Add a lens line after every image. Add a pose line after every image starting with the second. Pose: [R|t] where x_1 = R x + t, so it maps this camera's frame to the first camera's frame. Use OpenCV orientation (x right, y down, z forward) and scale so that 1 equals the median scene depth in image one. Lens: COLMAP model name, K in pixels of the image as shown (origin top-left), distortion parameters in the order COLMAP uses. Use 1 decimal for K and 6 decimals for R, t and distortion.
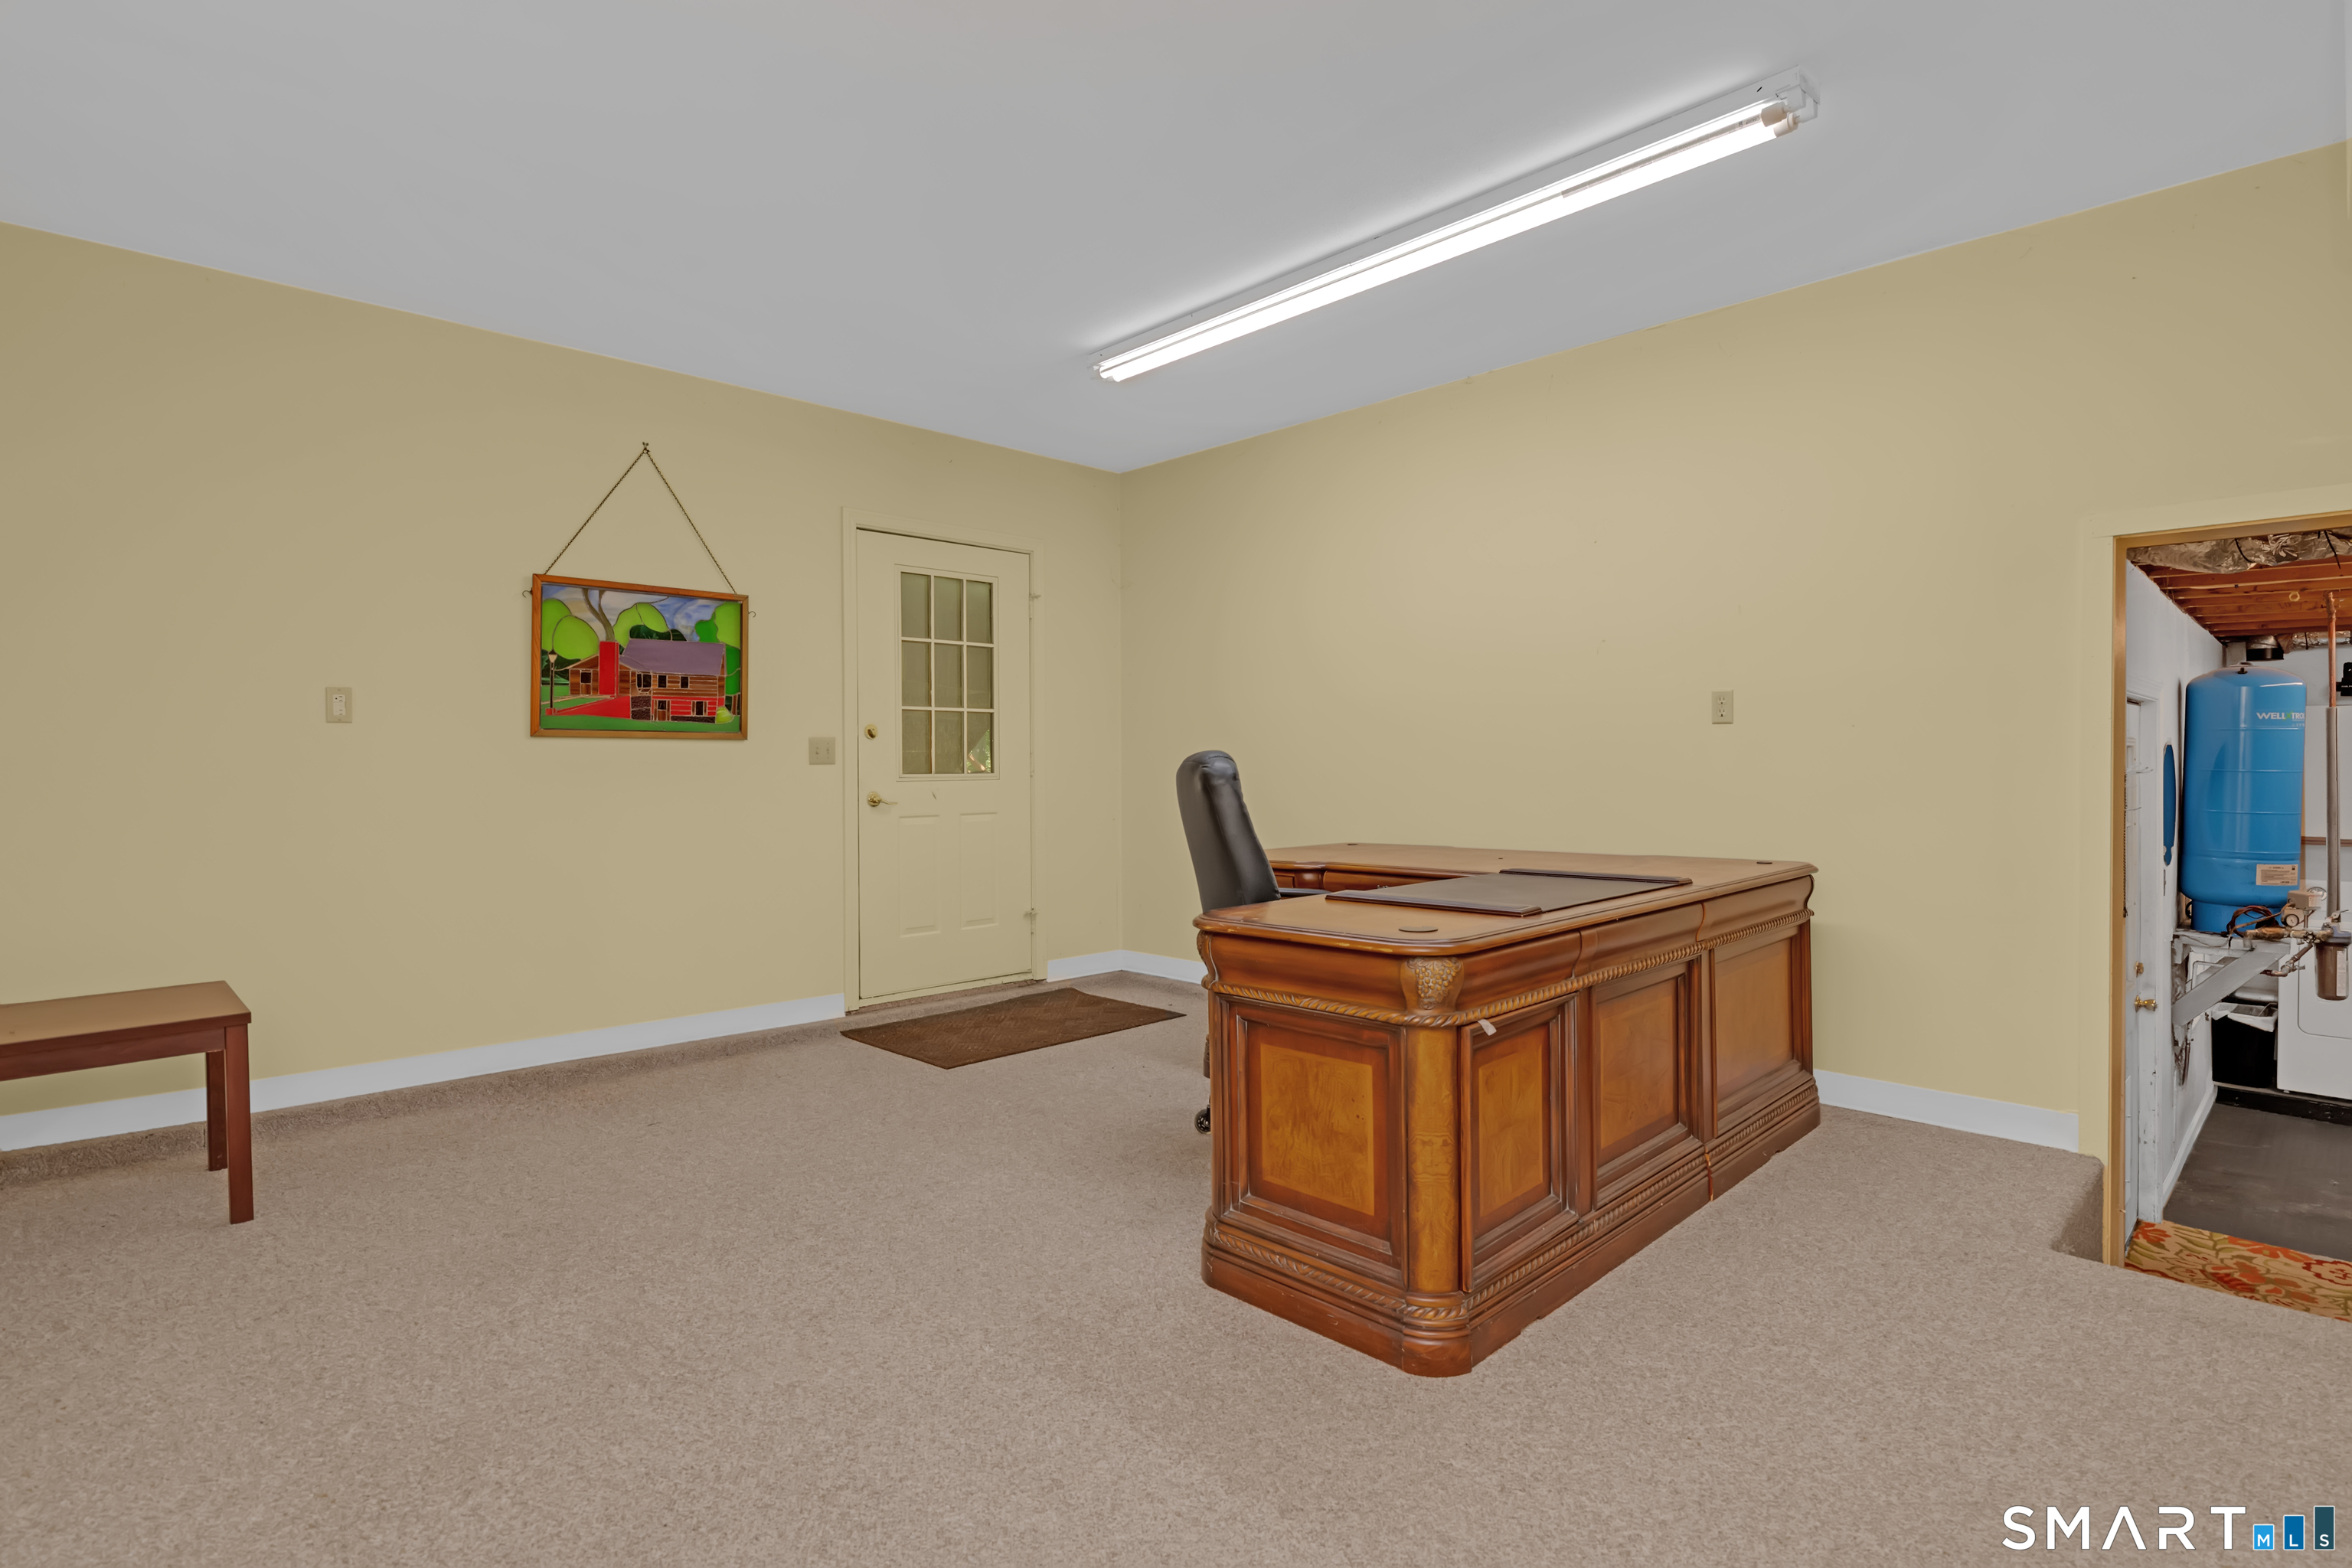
lens RADIAL K [[1160.6, 0, 1198.8], [0, 1160.6, 772.8], [0, 0, 1]] dist [-0.015765, -0.000002]
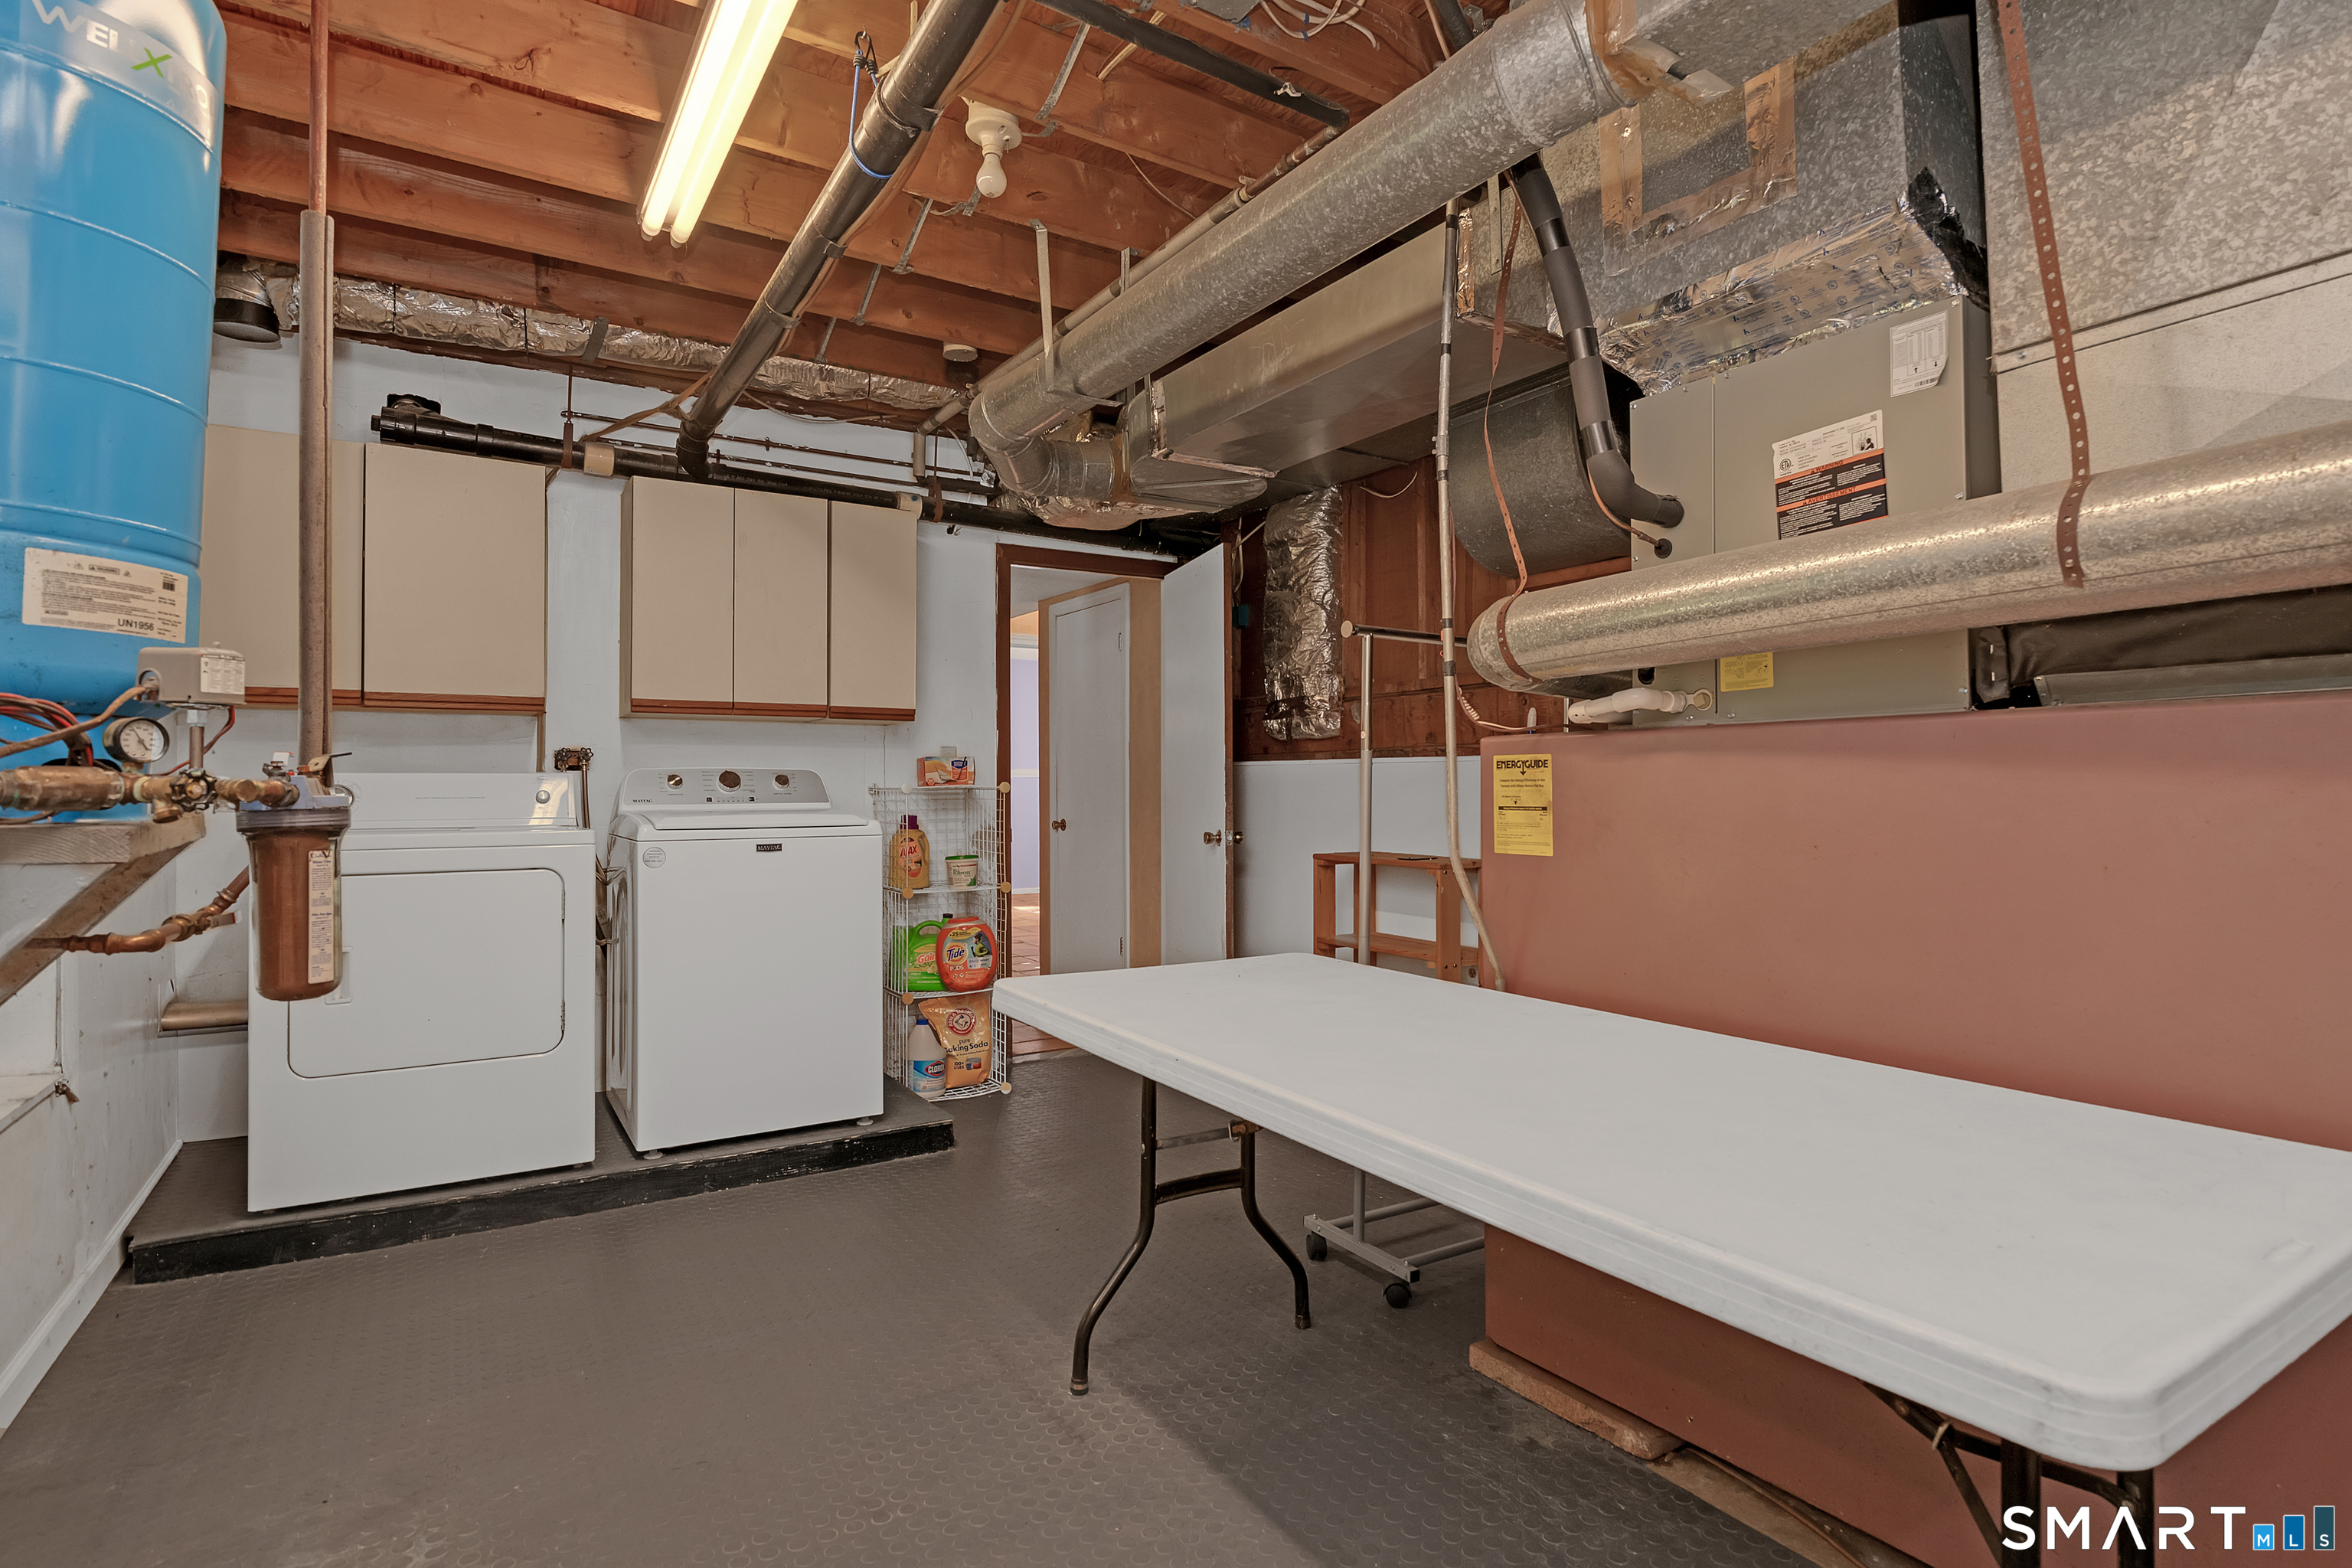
lens RADIAL K [[1160.6, 0, 1198.8], [0, 1160.6, 772.8], [0, 0, 1]] dist [-0.015765, -0.000002]
pose [[0.197316, 0.017375, 0.980186, 1.264955], [0.011953, 0.999726, -0.020127, 0.253670], [-0.980267, 0.015687, 0.197054, 1.190790]]
